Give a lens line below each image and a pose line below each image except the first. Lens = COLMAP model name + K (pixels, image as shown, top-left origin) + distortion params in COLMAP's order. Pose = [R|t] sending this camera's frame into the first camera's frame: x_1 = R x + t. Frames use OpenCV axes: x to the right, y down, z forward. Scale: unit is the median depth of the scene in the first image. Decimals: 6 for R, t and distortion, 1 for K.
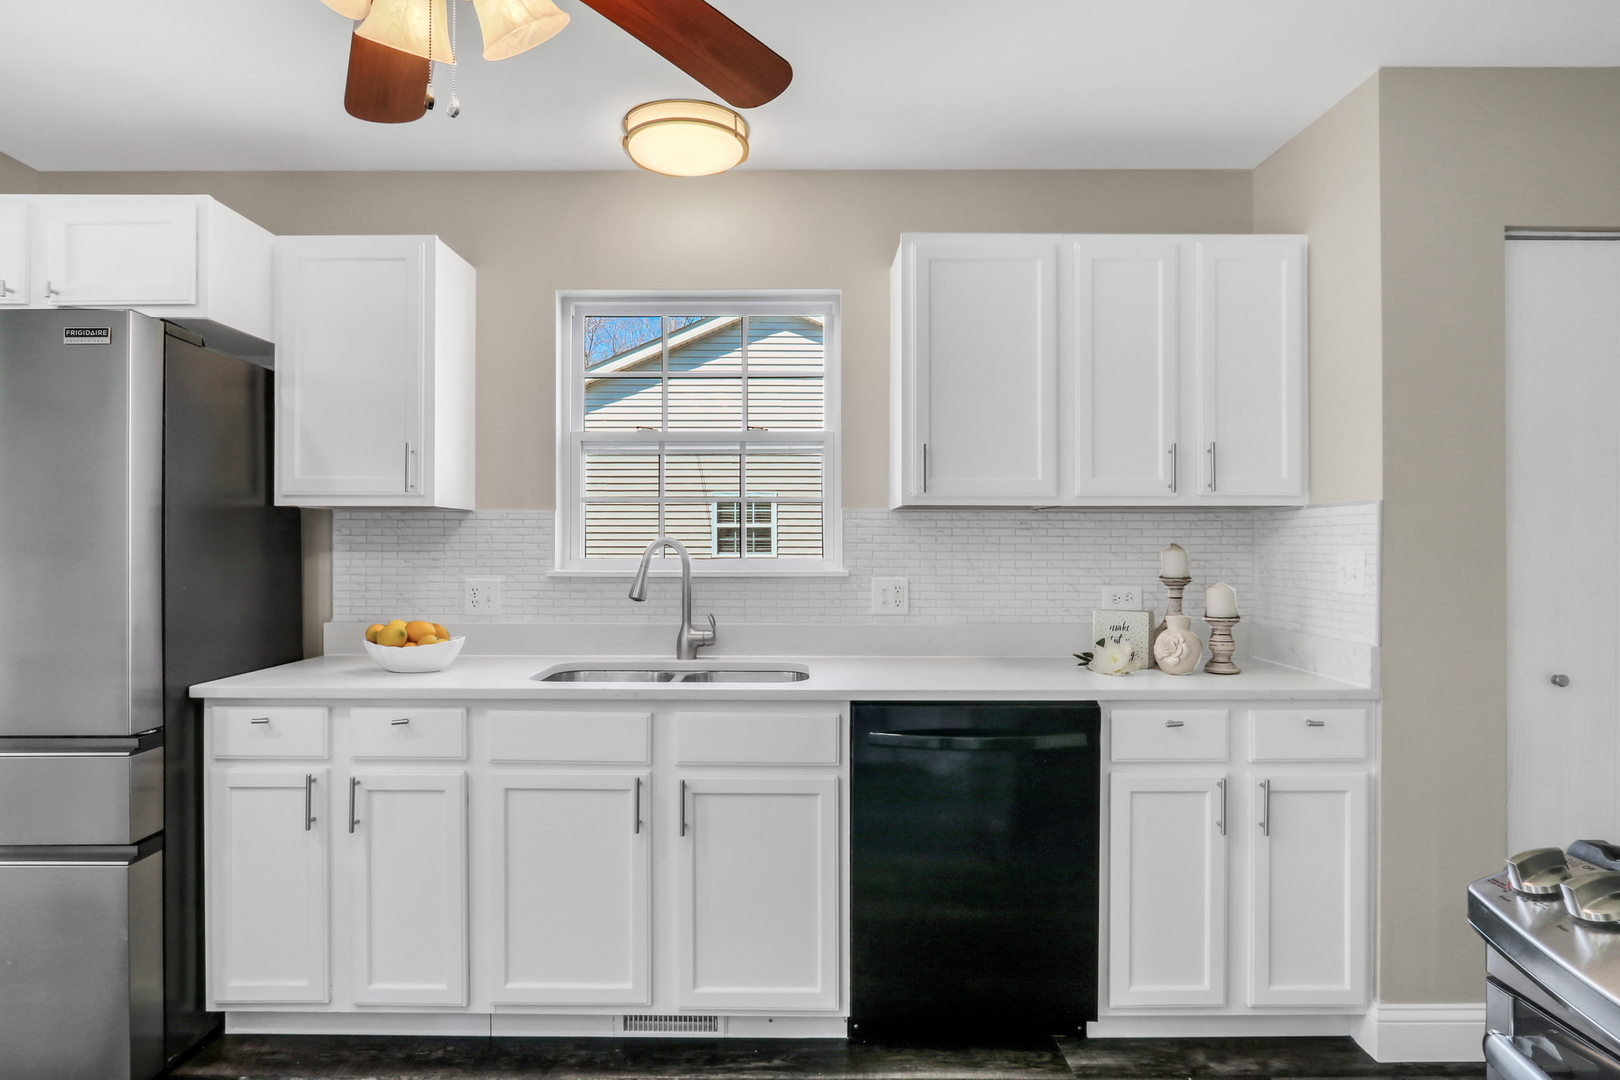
lens RADIAL K [[883.8, 0, 810.0], [0, 883.8, 540.0], [0, 0, 1]] dist [-0.003148, 0.000507]
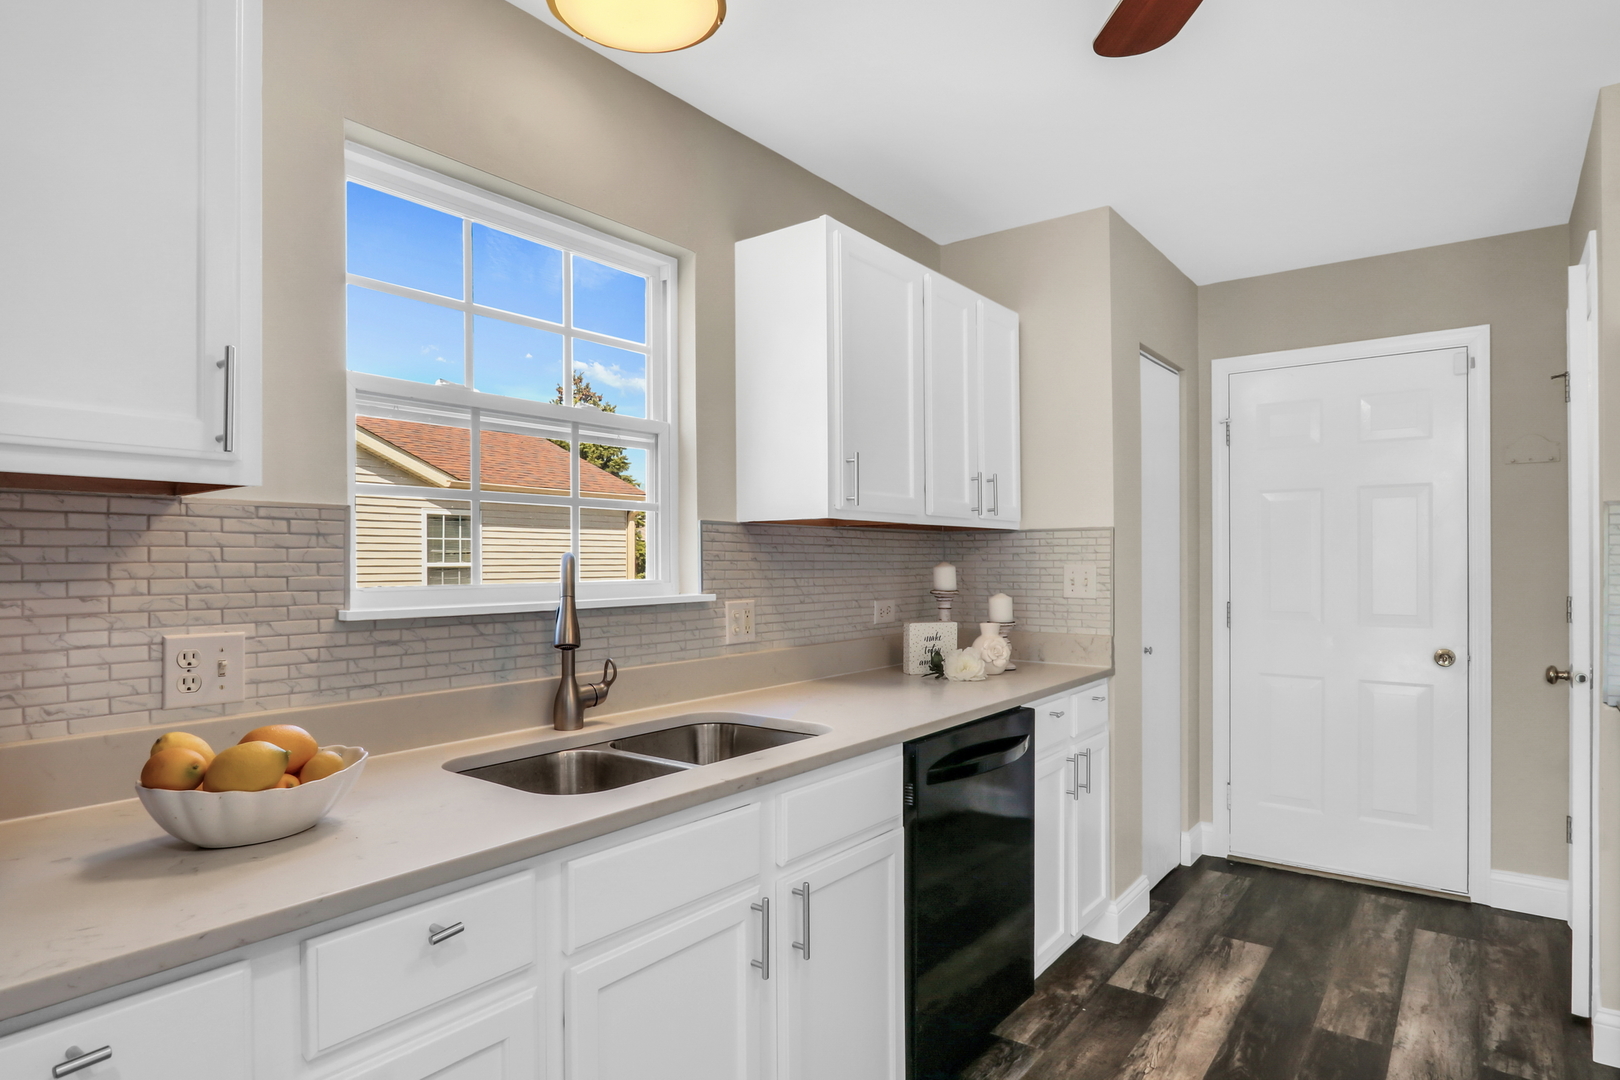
lens RADIAL K [[885.9, 0, 804.5], [0, 885.9, 546.3], [0, 0, 1]] dist [-0.018259, 0.002562]
pose [[0.614383, 0.010261, 0.788941, -0.555556], [0.001685, 0.999896, -0.014317, 0.002001], [-0.789006, 0.010125, 0.614302, 0.418103]]
